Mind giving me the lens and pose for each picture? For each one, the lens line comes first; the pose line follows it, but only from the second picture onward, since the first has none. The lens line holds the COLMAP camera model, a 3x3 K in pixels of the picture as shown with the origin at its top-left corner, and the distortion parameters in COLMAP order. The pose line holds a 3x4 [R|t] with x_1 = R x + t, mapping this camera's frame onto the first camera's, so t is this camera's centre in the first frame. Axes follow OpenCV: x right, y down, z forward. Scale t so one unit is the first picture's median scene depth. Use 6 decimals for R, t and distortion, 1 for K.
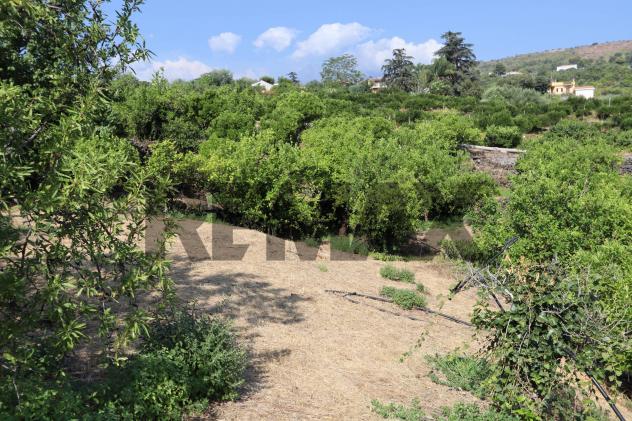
lens RADIAL K [[568.0, 0, 316.0], [0, 568.0, 210.5], [0, 0, 1]] dist [-0.007988, 0.036559]
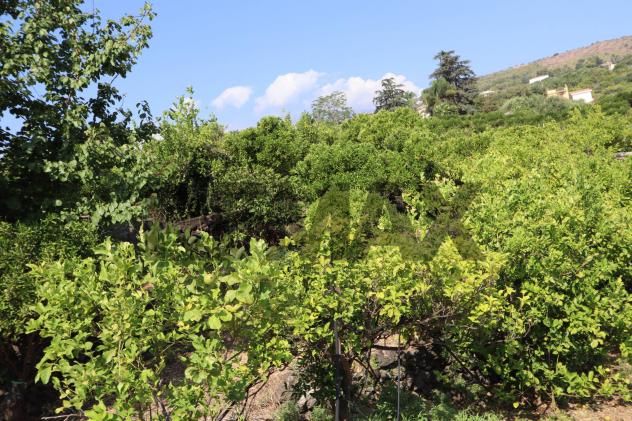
lens RADIAL K [[568.0, 0, 316.0], [0, 568.0, 210.5], [0, 0, 1]] dist [-0.007988, 0.036559]
pose [[0.988719, -0.148148, 0.022049, -0.068152], [0.149427, 0.985743, -0.077343, -0.025401], [-0.010277, 0.079766, 0.996761, 0.168431]]
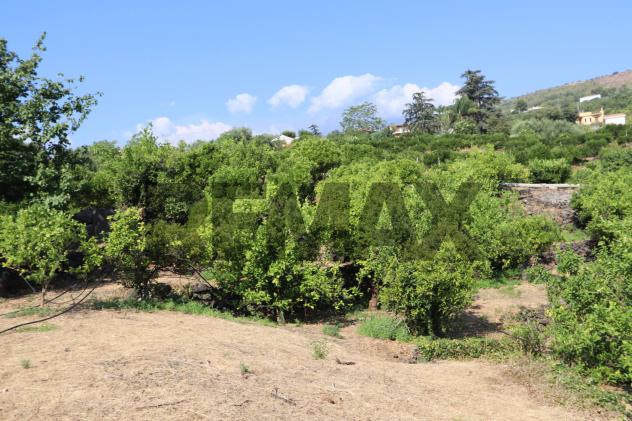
lens RADIAL K [[568.0, 0, 316.0], [0, 568.0, 210.5], [0, 0, 1]] dist [-0.007988, 0.036559]
pose [[0.995960, -0.074863, -0.049593, 0.005376], [0.070149, 0.993396, -0.090792, -0.008490], [0.056063, 0.086946, 0.994634, 0.063382]]
